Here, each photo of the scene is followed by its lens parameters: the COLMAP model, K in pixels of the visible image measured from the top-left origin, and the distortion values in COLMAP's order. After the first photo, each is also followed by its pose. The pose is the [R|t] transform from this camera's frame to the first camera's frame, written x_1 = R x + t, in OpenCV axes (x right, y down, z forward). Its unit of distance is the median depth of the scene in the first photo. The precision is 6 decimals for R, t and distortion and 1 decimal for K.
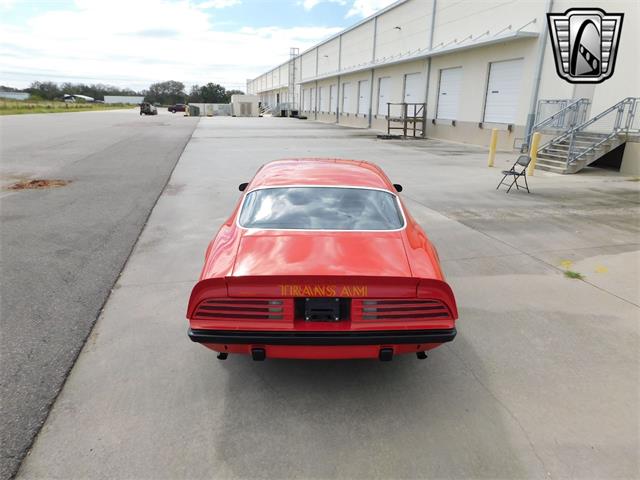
lens RADIAL K [[417.2, 0, 319.9], [0, 417.2, 234.1], [0, 0, 1]] dist [-0.073307, 0.054546]
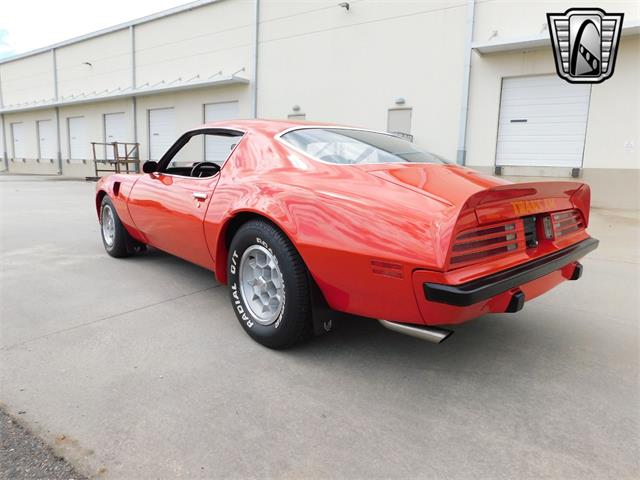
lens RADIAL K [[417.2, 0, 320.0], [0, 417.2, 235.3], [0, 0, 1]] dist [-0.073307, 0.054546]
pose [[0.744035, -0.103159, 0.660129, -0.172029], [0.182100, 0.981915, -0.051801, 0.031931], [-0.642847, 0.158751, 0.749364, 0.138786]]
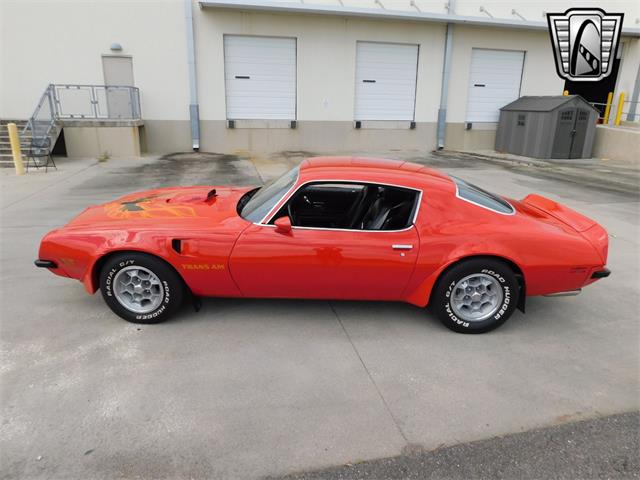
lens RADIAL K [[417.2, 0, 319.6], [0, 417.2, 238.2], [0, 0, 1]] dist [-0.073307, 0.054546]
pose [[0.023399, -0.318491, 0.947637, -0.327279], [0.273527, 0.913767, 0.300354, -0.111031], [-0.961580, 0.252176, 0.108497, 0.359157]]
